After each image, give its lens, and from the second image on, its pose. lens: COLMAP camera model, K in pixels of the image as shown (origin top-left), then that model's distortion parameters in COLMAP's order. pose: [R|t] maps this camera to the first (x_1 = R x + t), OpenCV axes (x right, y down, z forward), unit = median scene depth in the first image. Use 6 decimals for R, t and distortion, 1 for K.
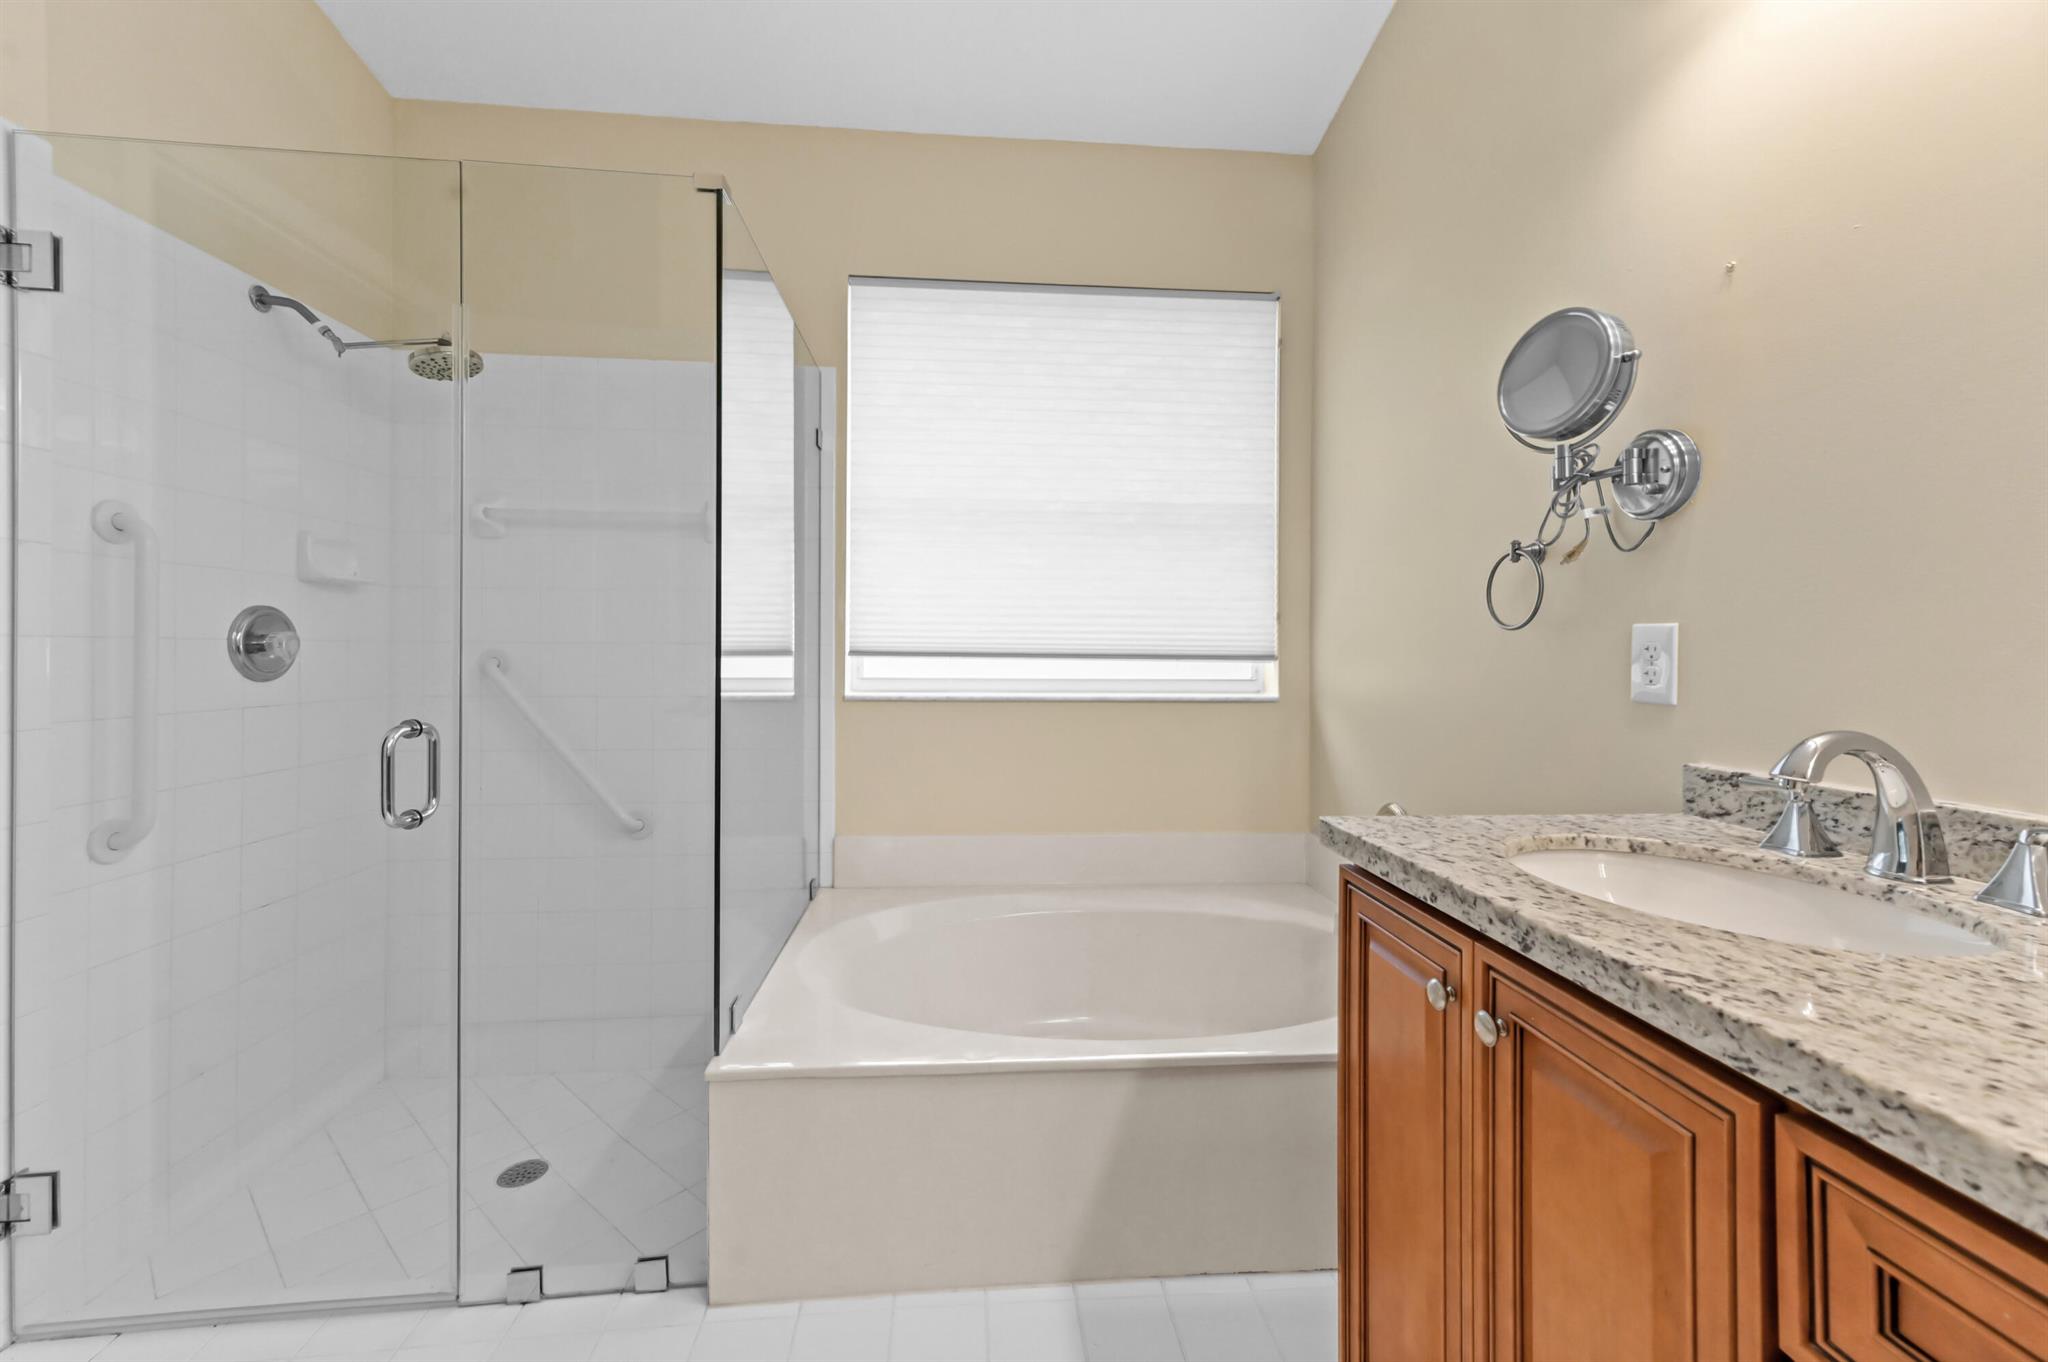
lens RADIAL K [[814.3, 0, 1029.1], [0, 814.3, 663.2], [0, 0, 1]] dist [0.013739, -0.000226]
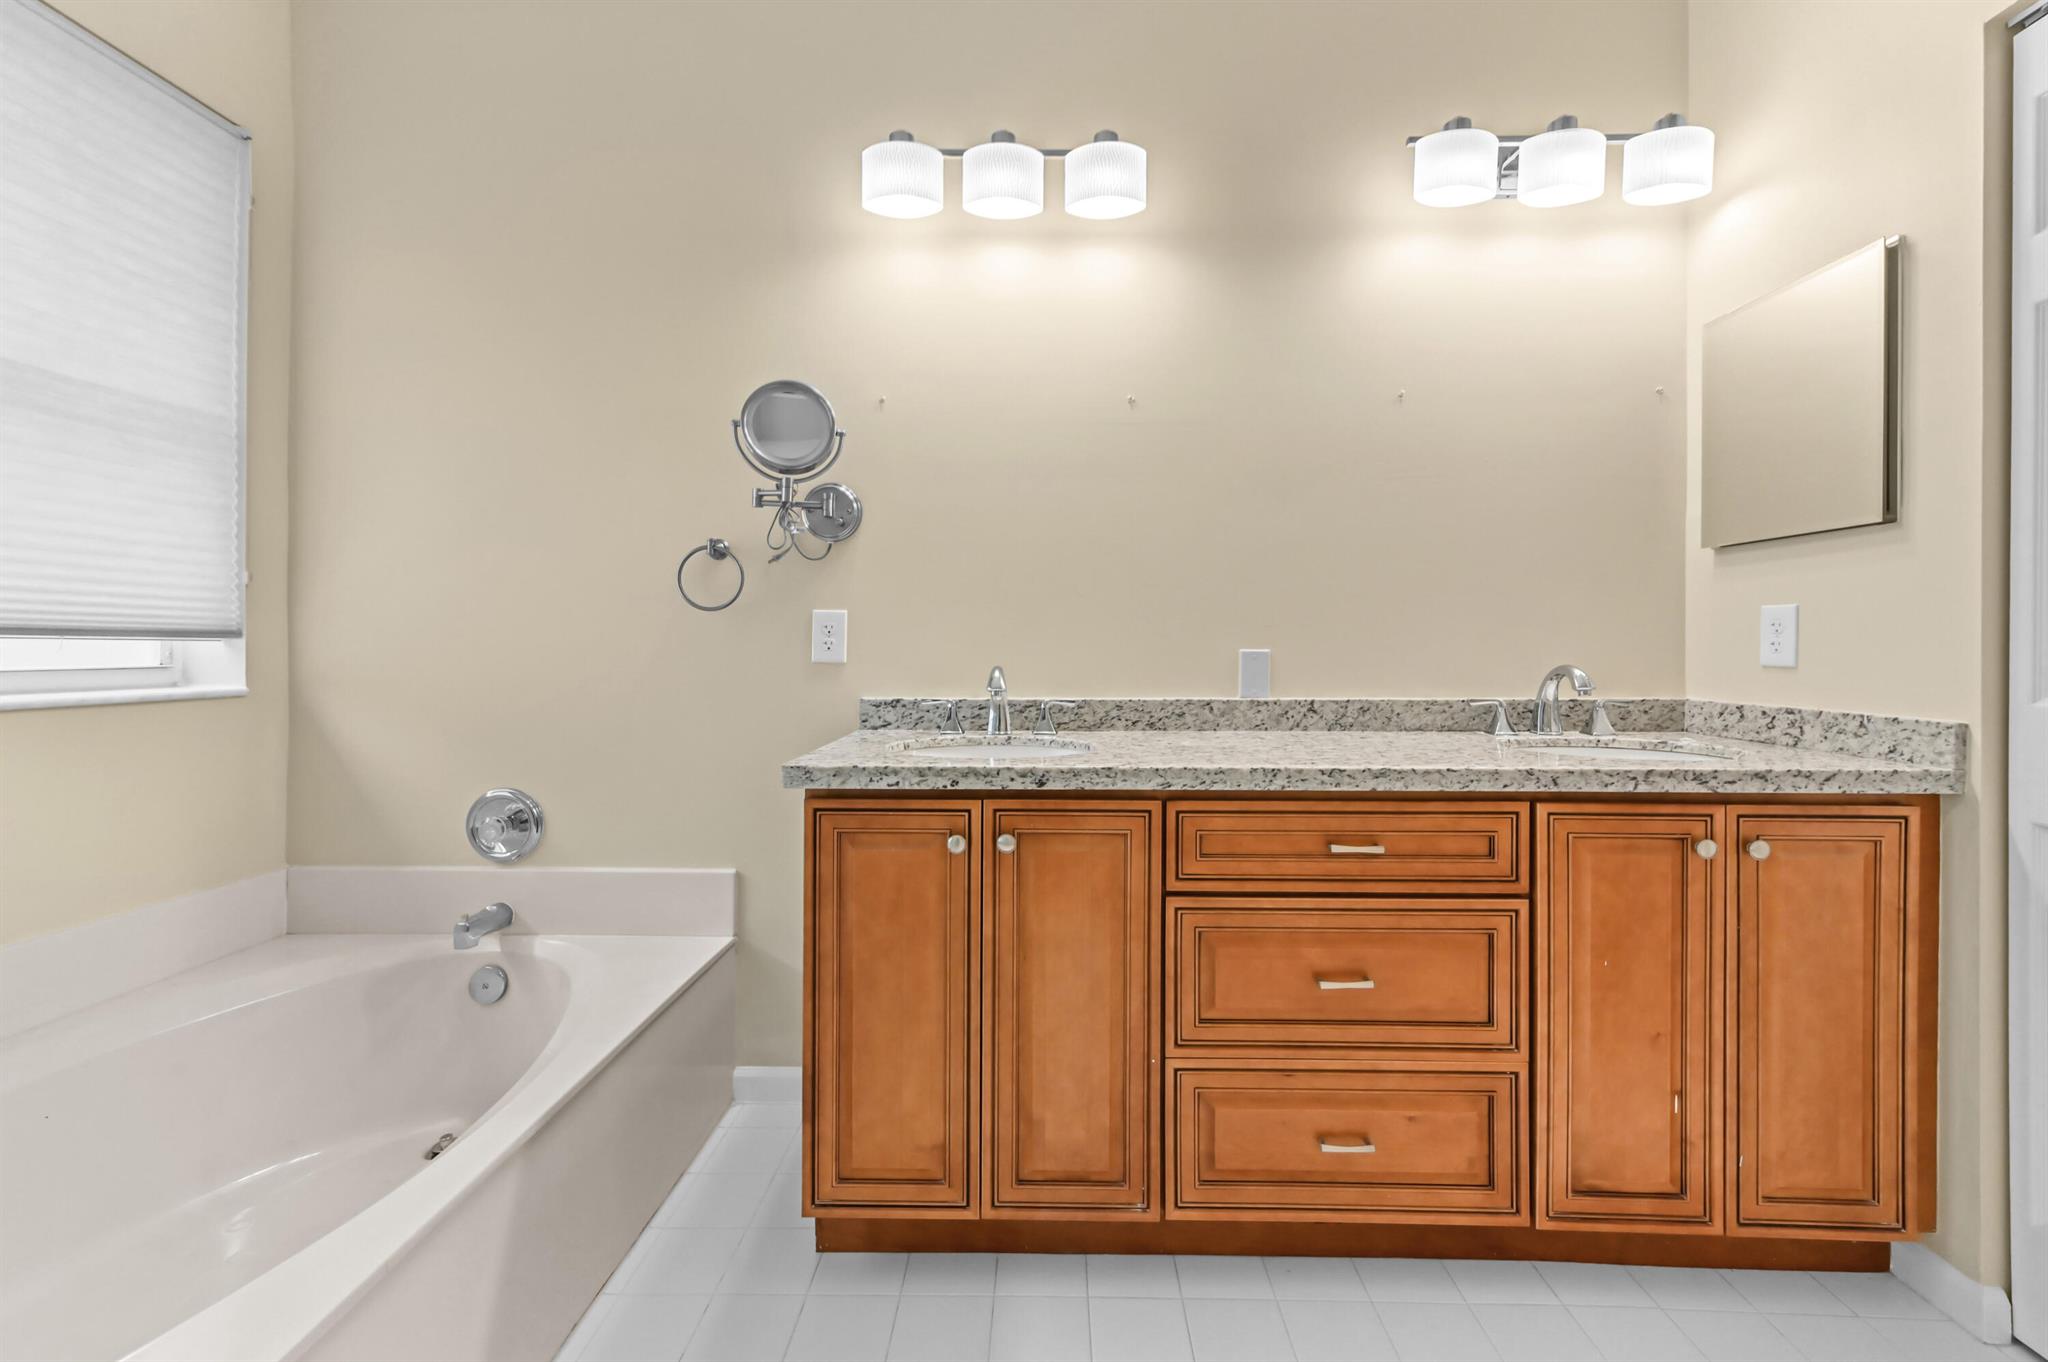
lens RADIAL K [[814.3, 0, 1045.5], [0, 814.3, 642.2], [0, 0, 1]] dist [0.013739, -0.000226]
pose [[0.108293, -0.005966, 0.994101, -0.765056], [0.010637, 0.999932, 0.004842, 0.009481], [-0.994062, 0.010050, 0.108349, 0.490195]]
